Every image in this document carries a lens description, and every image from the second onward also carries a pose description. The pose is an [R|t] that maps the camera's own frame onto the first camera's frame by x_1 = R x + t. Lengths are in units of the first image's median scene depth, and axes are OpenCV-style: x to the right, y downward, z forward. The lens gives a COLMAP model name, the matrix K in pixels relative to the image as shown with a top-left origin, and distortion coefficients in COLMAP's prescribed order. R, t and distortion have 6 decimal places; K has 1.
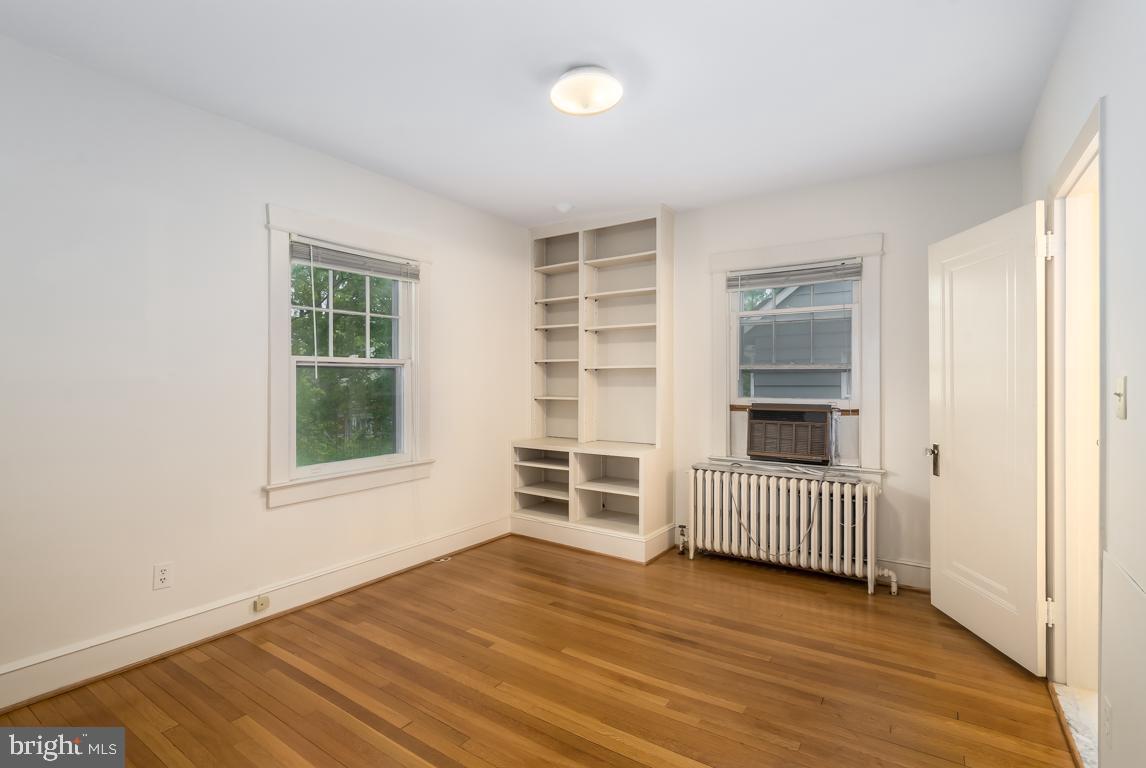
lens RADIAL K [[531.9, 0, 572.3], [0, 531.9, 385.6], [0, 0, 1]] dist [-0.007875, -0.000931]
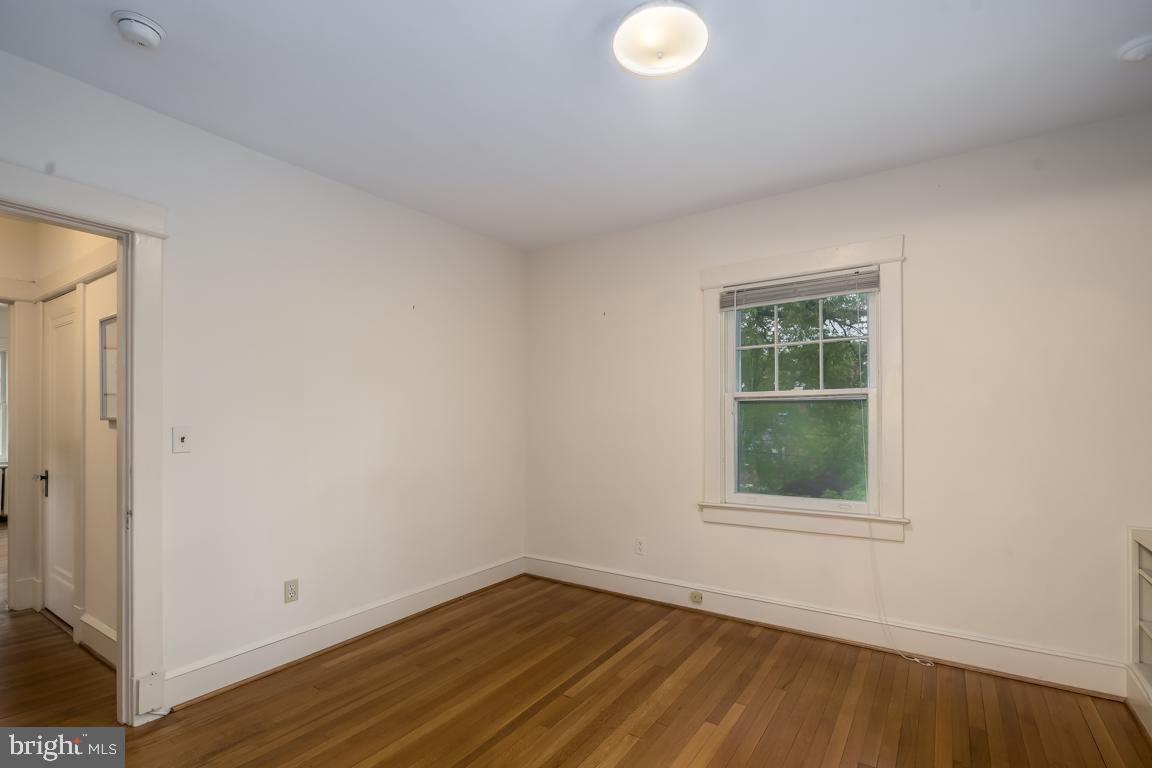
lens RADIAL K [[534.7, 0, 570.0], [0, 534.7, 410.8], [0, 0, 1]] dist [-0.007875, -0.000931]
pose [[-0.000185, -0.006244, -0.999980, 0.620455], [0.001515, 0.999979, -0.006244, -0.012248], [0.999999, -0.001516, -0.000175, 0.669655]]
